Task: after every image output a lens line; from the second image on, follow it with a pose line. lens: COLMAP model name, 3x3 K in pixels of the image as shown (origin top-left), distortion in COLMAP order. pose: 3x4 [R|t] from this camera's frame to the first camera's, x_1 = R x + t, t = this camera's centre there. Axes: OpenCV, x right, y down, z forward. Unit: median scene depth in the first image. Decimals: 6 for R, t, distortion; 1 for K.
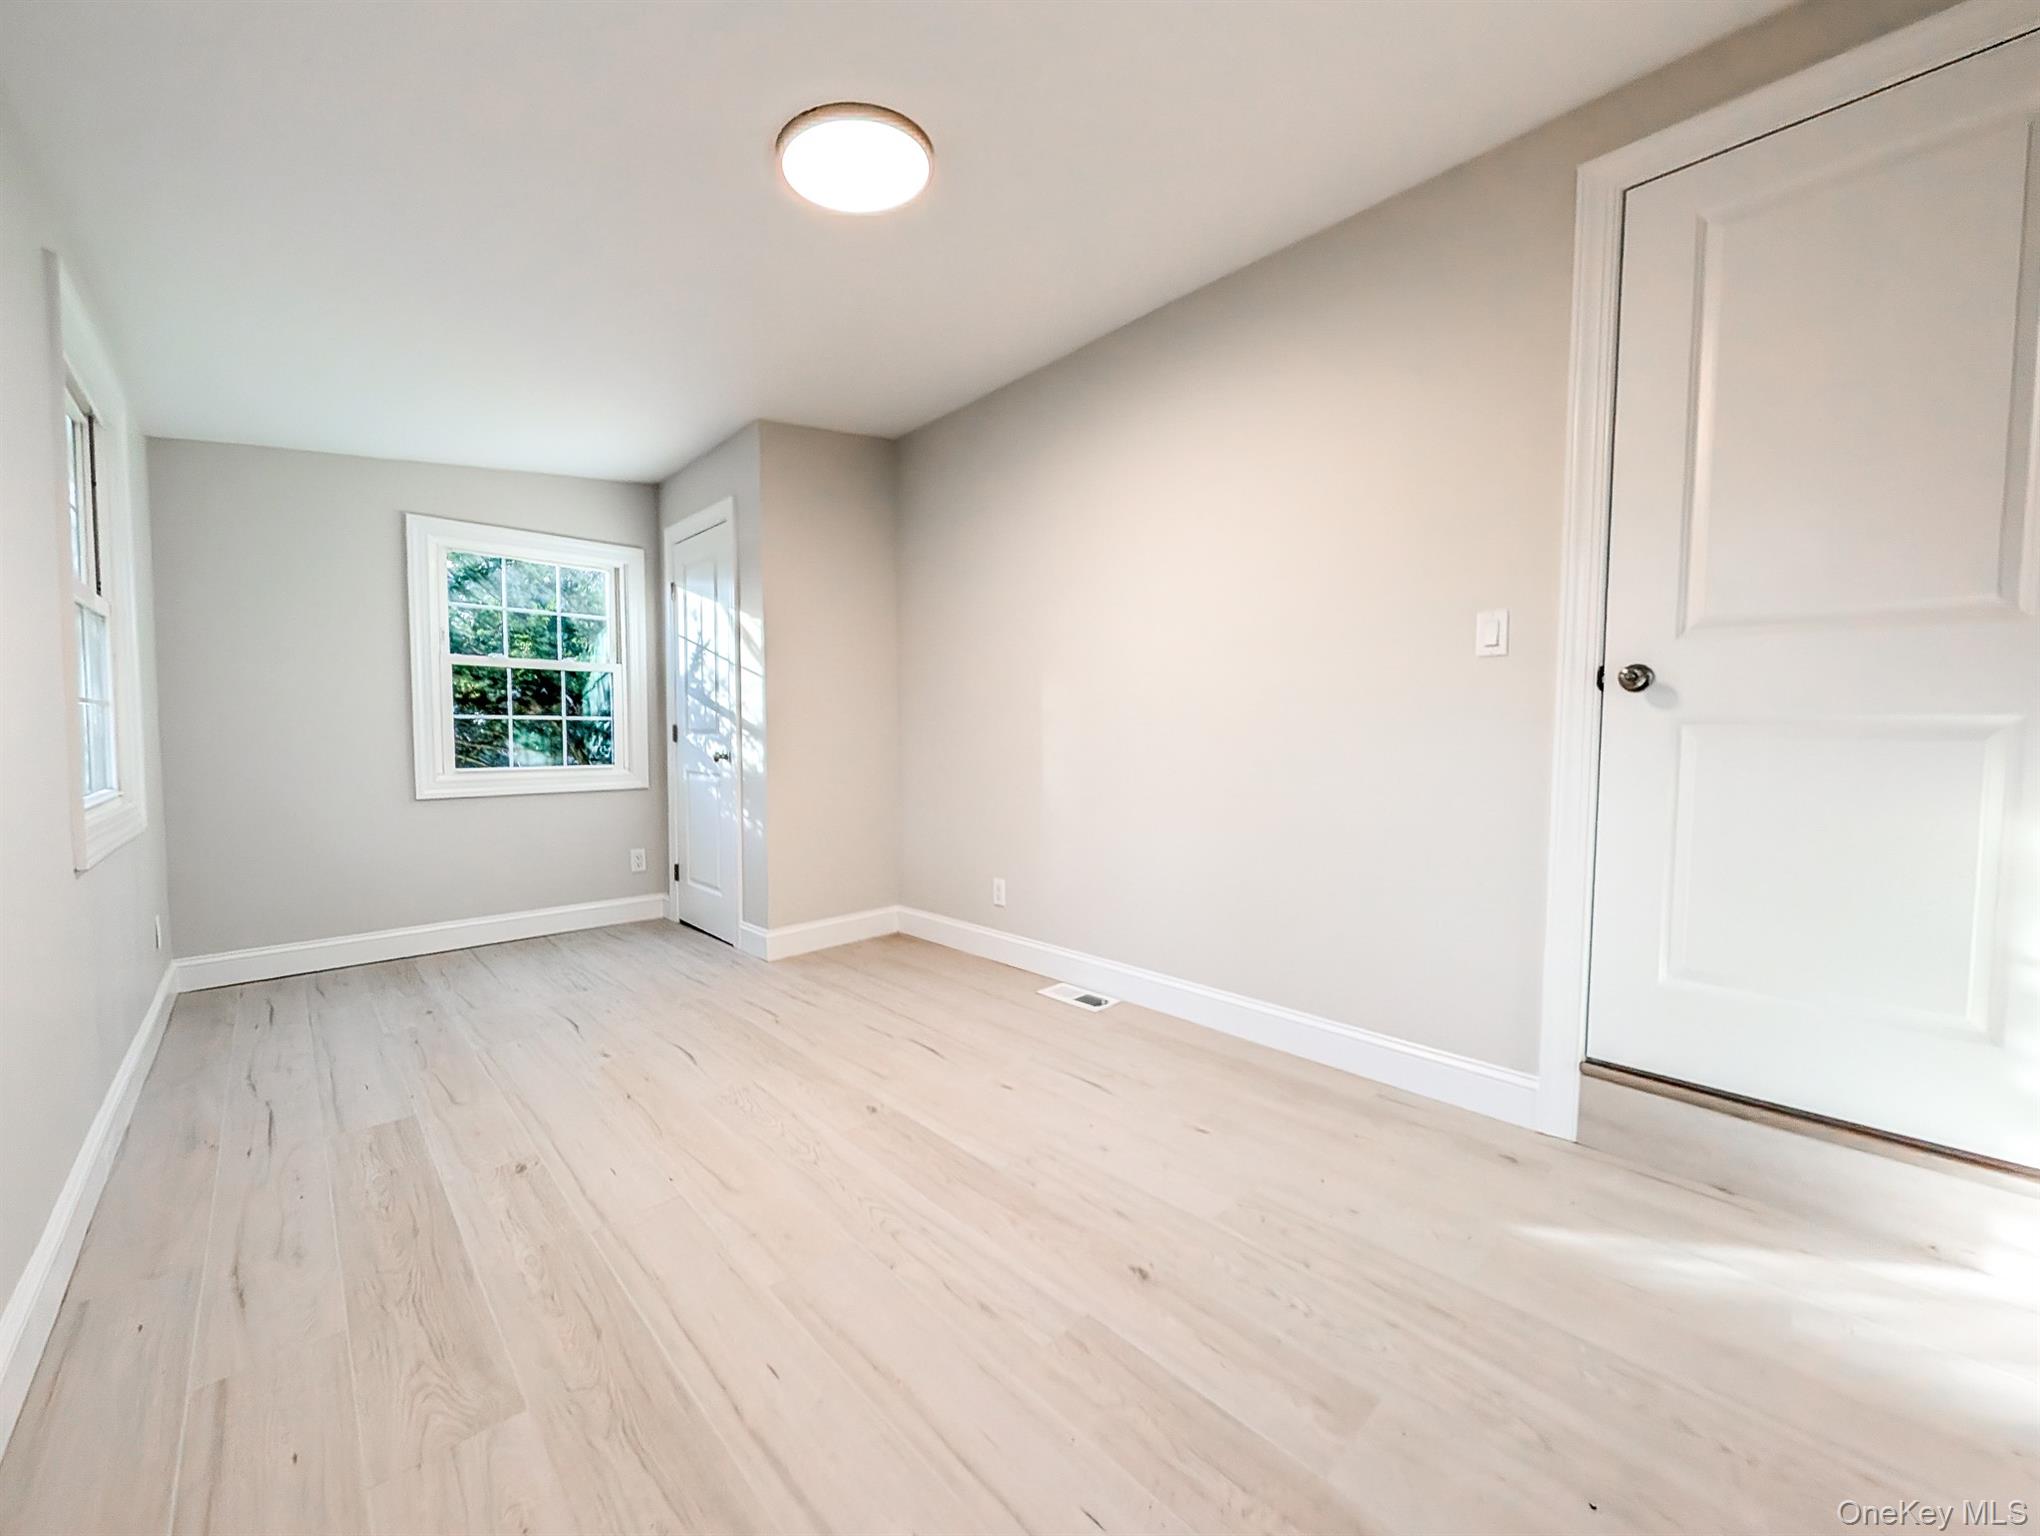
lens RADIAL K [[790.1, 0, 1011.5], [0, 790.1, 772.1], [0, 0, 1]] dist [0.001496, -0.000140]
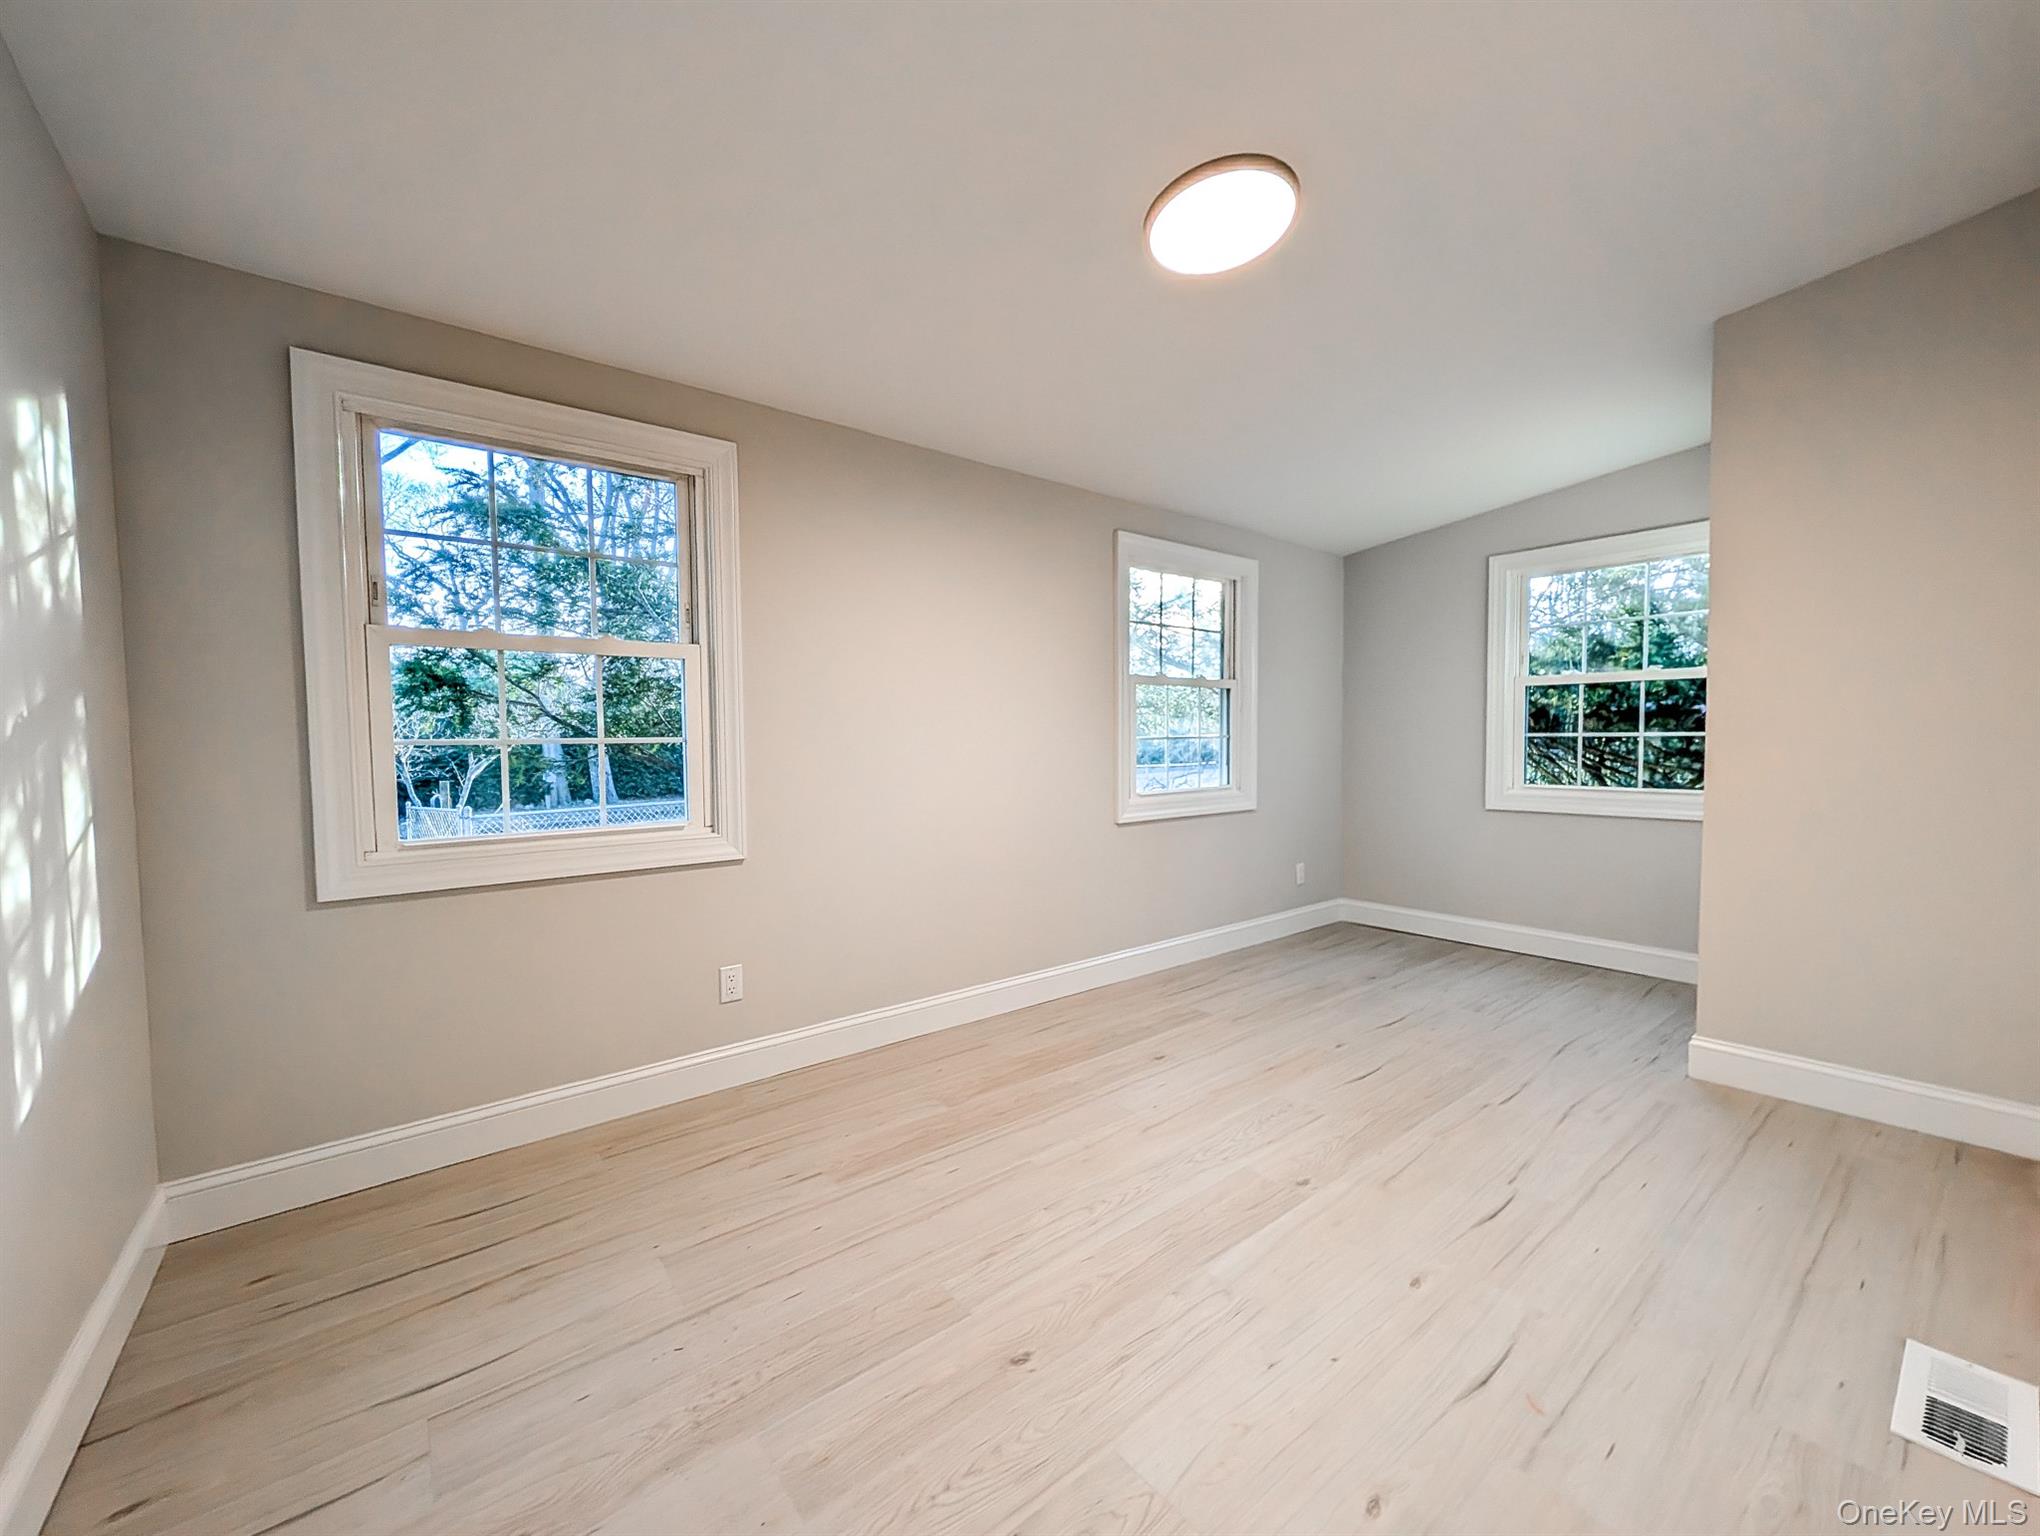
lens RADIAL K [[790.1, 0, 1011.5], [0, 790.1, 772.1], [0, 0, 1]] dist [0.001496, -0.000140]
pose [[-0.073576, 0.045787, -0.996238, 0.629805], [-0.038026, 0.998090, 0.048681, -0.070343], [0.996564, 0.041465, -0.071694, 0.598158]]
